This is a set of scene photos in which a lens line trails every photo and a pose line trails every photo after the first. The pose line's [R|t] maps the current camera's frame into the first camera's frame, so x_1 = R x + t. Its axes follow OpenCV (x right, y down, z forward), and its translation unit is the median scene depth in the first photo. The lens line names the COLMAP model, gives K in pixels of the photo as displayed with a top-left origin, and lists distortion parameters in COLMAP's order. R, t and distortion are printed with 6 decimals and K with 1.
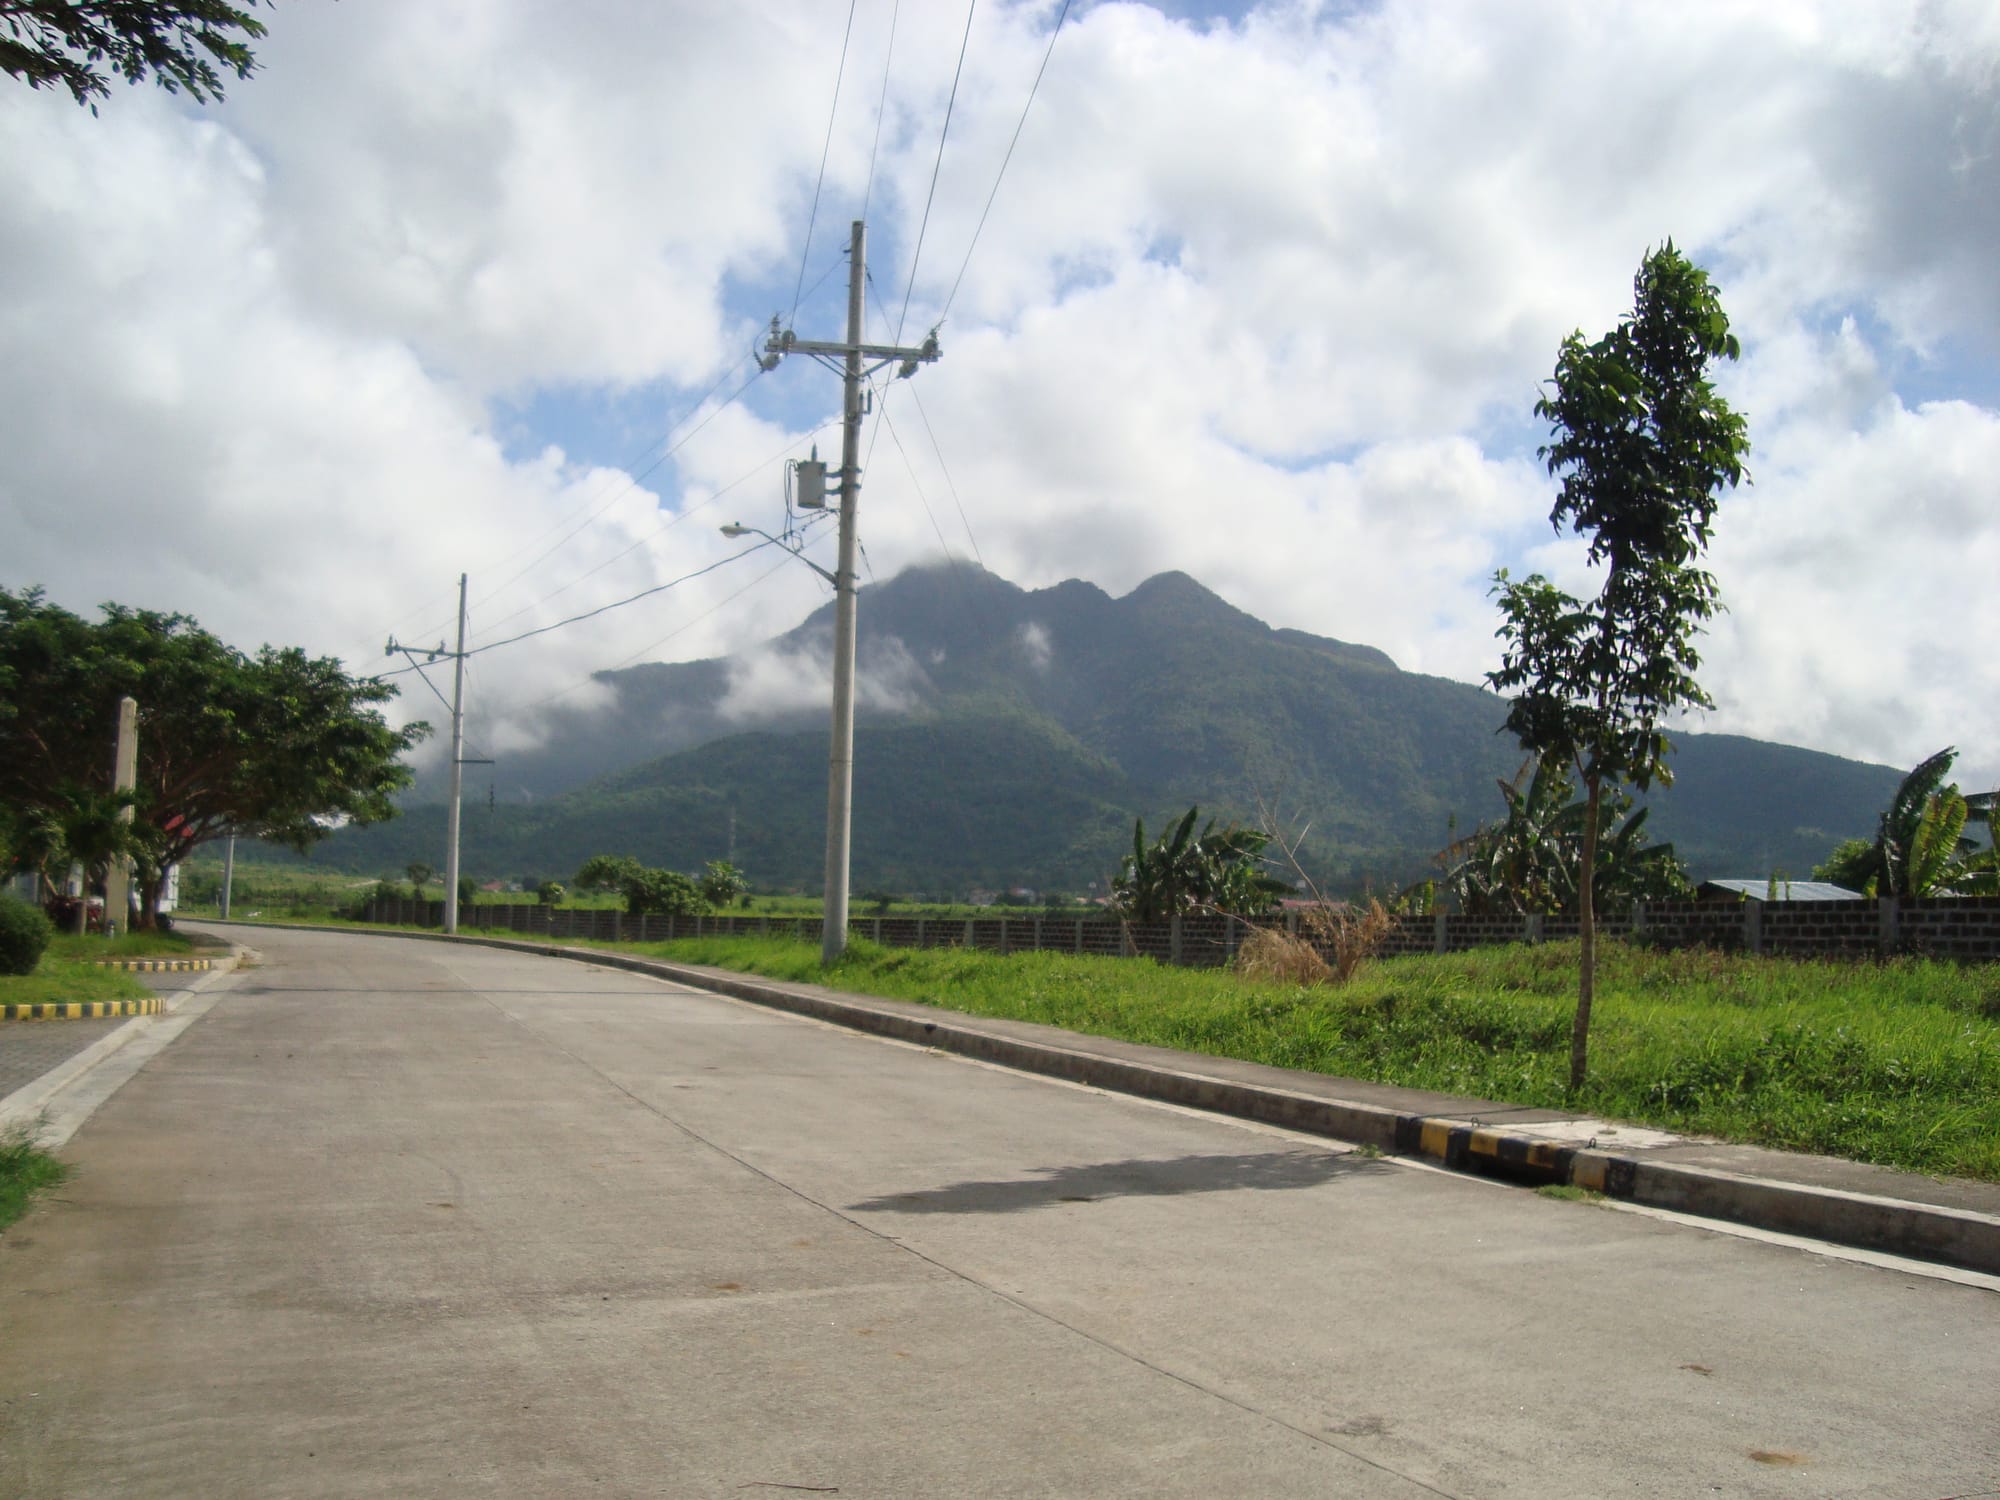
lens RADIAL K [[1876.6, 0, 1000.0], [0, 1876.6, 750.0], [0, 0, 1]] dist [-0.153851, 0.007963]
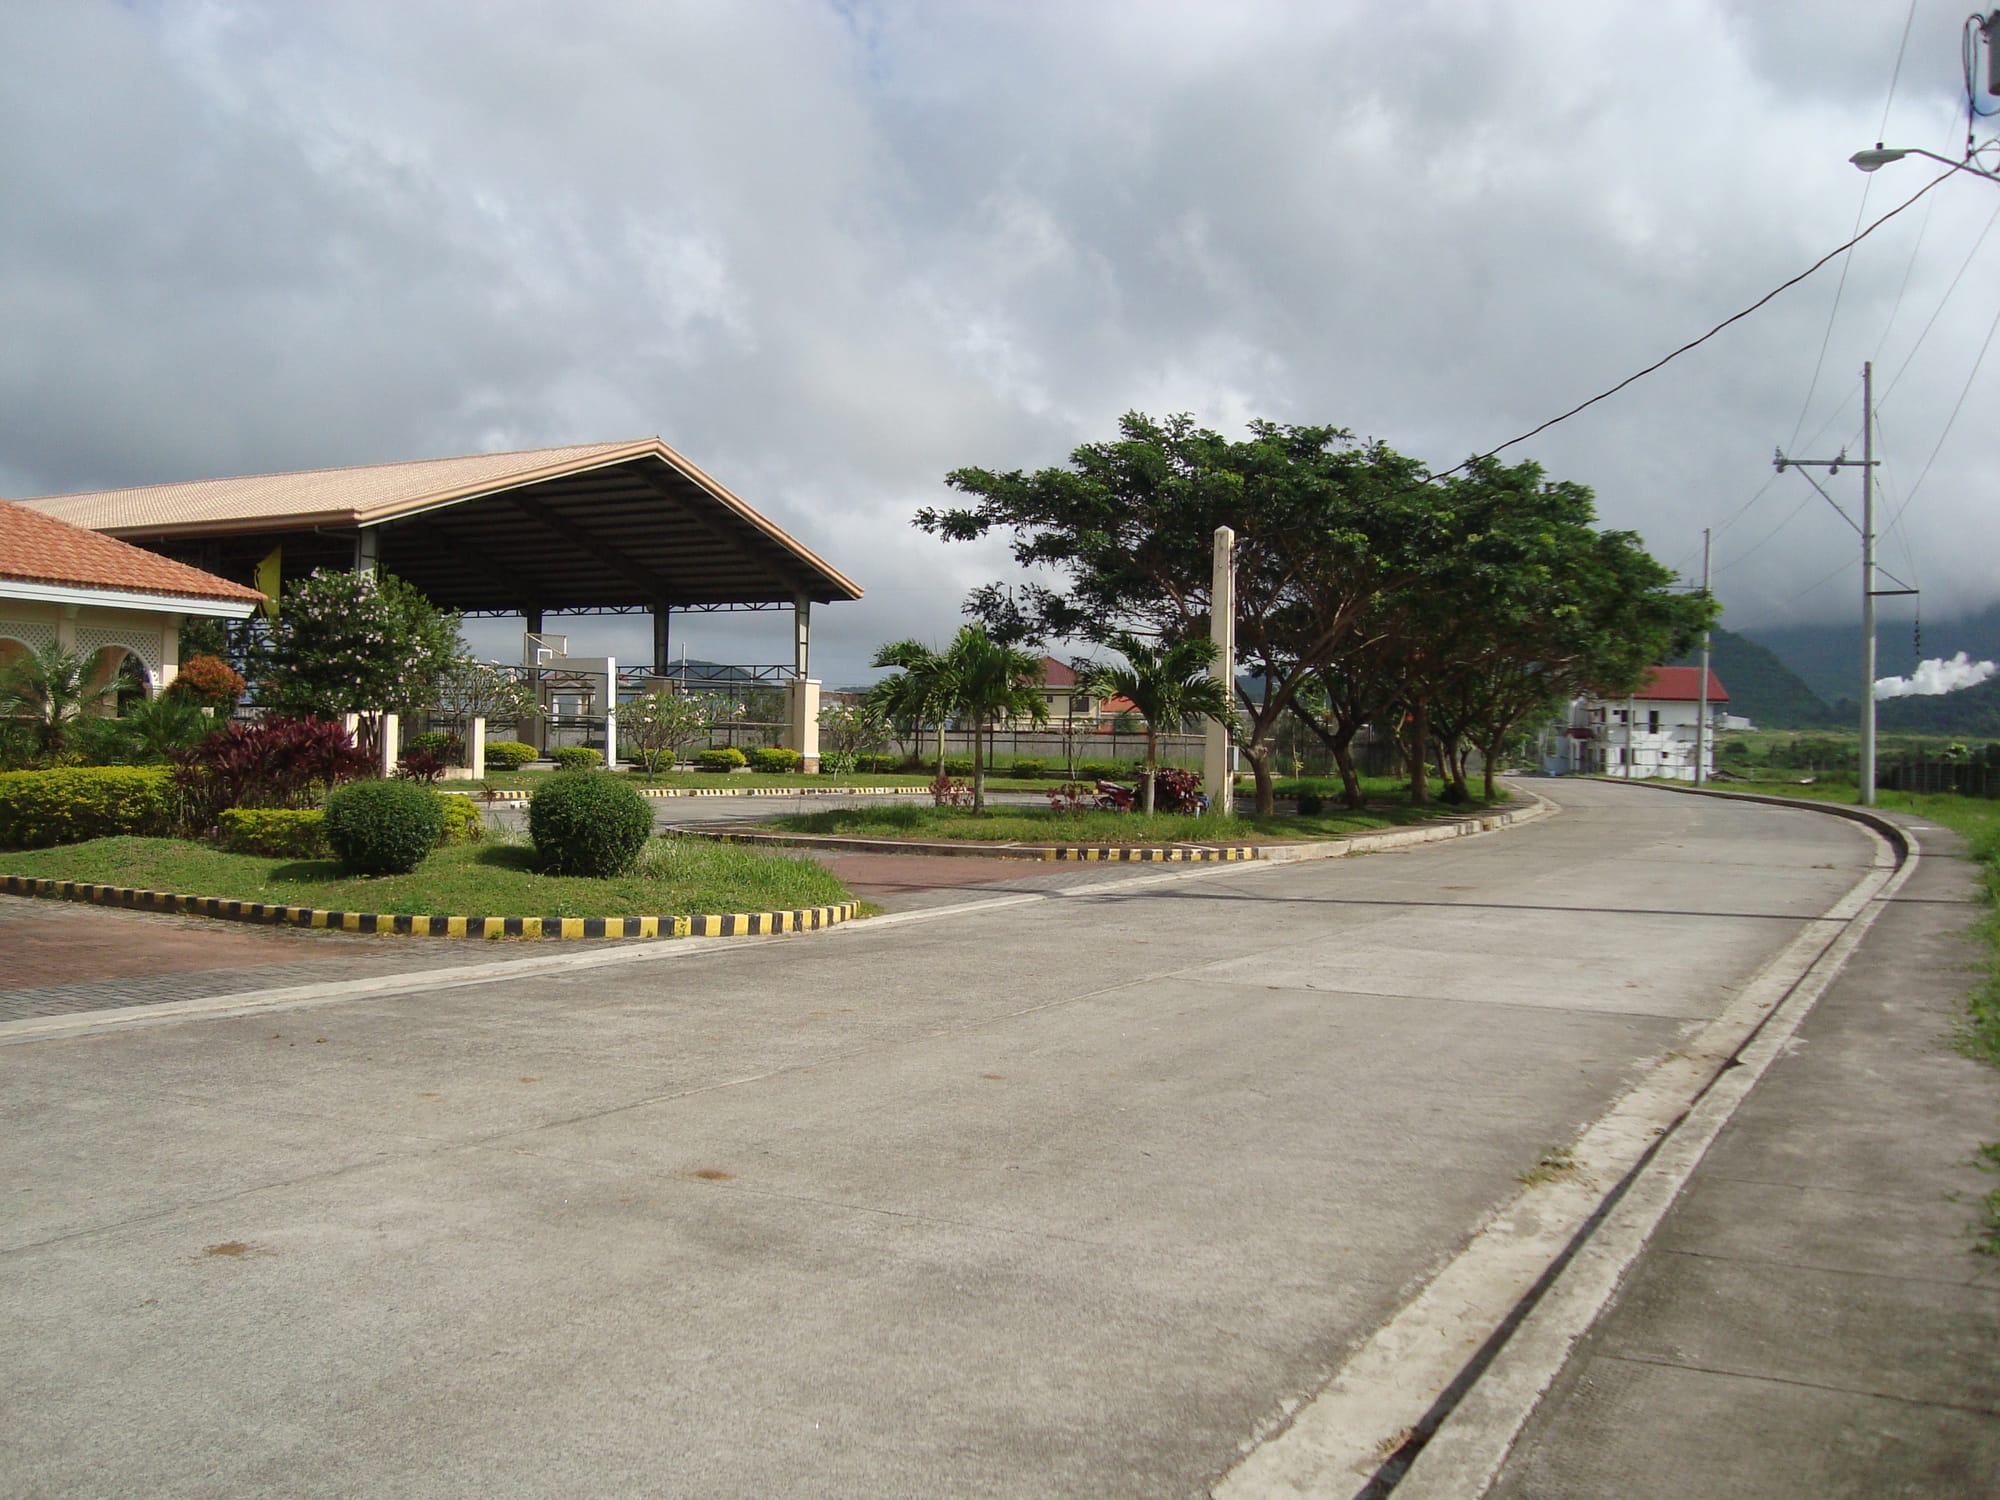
lens RADIAL K [[1876.6, 0, 1000.0], [0, 1876.6, 750.0], [0, 0, 1]] dist [-0.153851, 0.007963]
pose [[0.667572, -0.017064, -0.744350, 0.083160], [0.070466, 0.996698, 0.040349, 0.030956], [0.741203, -0.079387, 0.666570, 0.347584]]
